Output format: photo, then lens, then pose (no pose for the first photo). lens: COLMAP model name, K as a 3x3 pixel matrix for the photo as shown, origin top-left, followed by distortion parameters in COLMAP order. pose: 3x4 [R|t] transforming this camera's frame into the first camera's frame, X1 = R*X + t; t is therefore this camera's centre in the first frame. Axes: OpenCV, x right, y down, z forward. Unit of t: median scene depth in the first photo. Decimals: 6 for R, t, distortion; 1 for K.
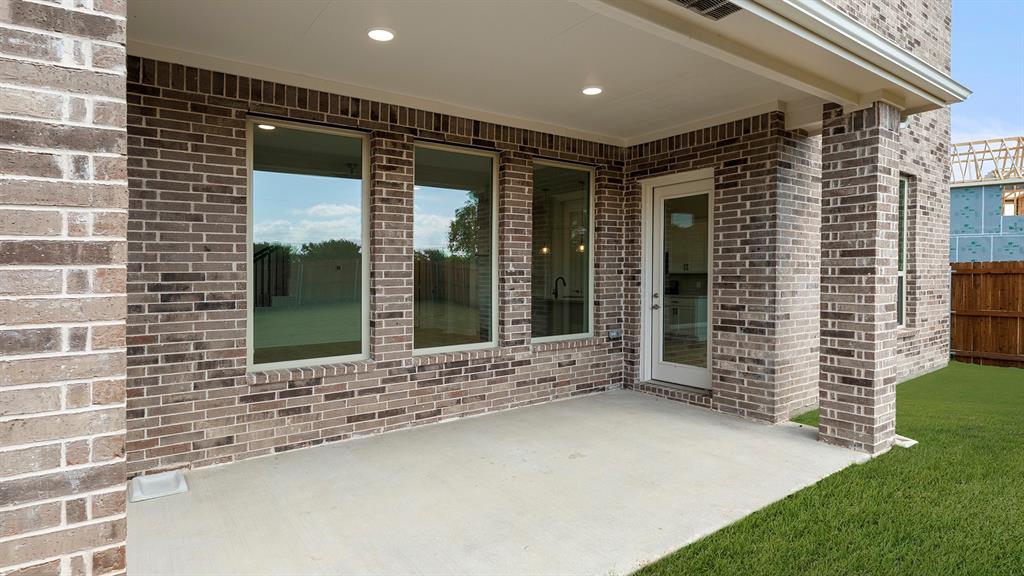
lens RADIAL K [[604.4, 0, 508.5], [0, 604.4, 286.8], [0, 0, 1]] dist [-0.000713, 0.000074]
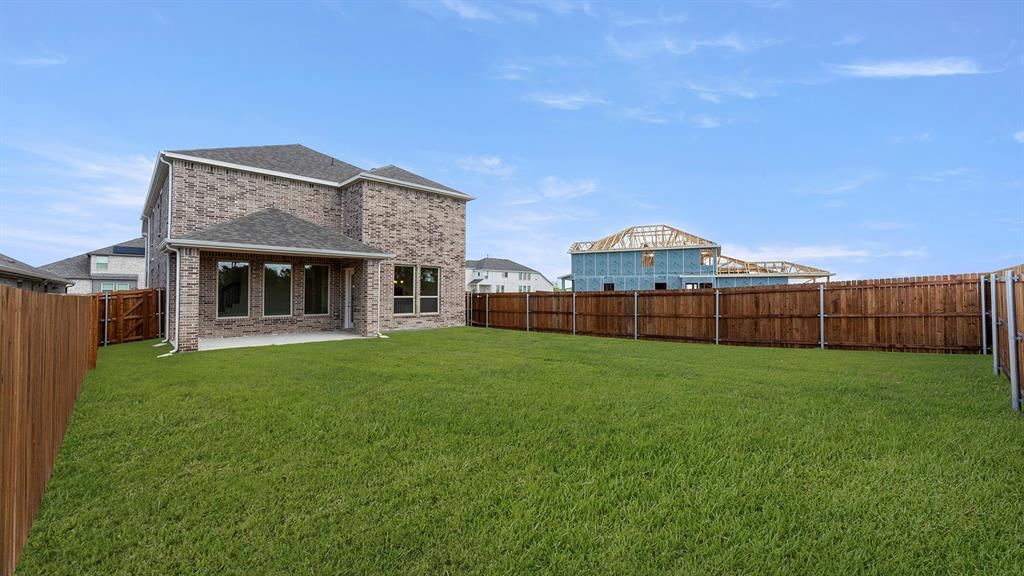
lens RADIAL K [[479.0, 0, 517.4], [0, 479.0, 287.9], [0, 0, 1]] dist [-0.001475, -0.000300]
pose [[0.993348, 0.012426, 0.114475, 0.988905], [-0.008927, 0.999479, -0.031031, 0.006805], [-0.114801, 0.029803, 0.992941, -2.000433]]
